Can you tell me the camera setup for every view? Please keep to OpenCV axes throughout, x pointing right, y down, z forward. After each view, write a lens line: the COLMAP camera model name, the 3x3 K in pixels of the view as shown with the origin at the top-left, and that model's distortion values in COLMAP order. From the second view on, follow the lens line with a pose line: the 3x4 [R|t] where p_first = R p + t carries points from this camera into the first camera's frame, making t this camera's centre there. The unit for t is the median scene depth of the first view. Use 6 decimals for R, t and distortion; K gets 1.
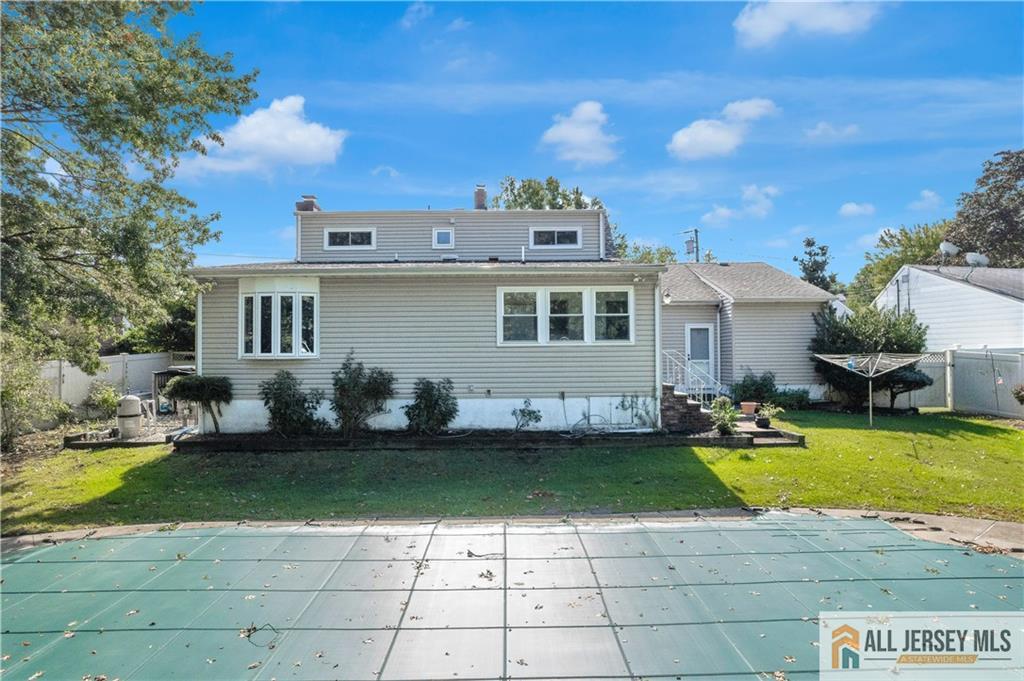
lens RADIAL K [[656.5, 0, 516.5], [0, 656.5, 335.9], [0, 0, 1]] dist [-0.092689, 0.079849]
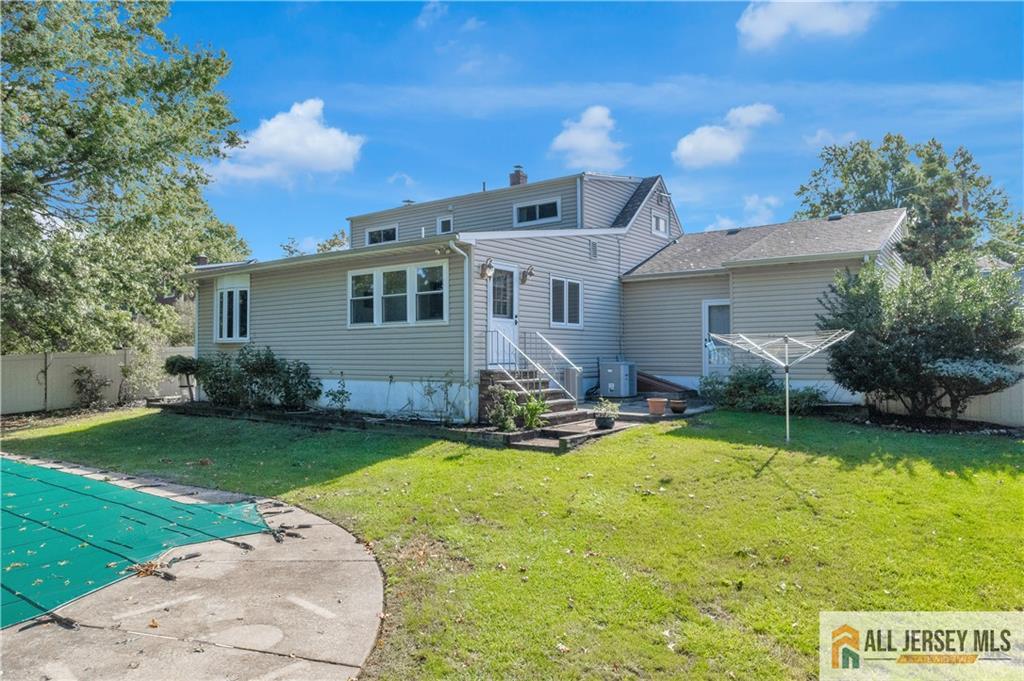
lens RADIAL K [[656.5, 0, 516.5], [0, 656.5, 335.9], [0, 0, 1]] dist [-0.092689, 0.079849]
pose [[0.805438, -0.011555, -0.592567, 0.785185], [0.014986, 0.999887, 0.000872, 0.029492], [0.592490, -0.009583, 0.805521, 0.334239]]
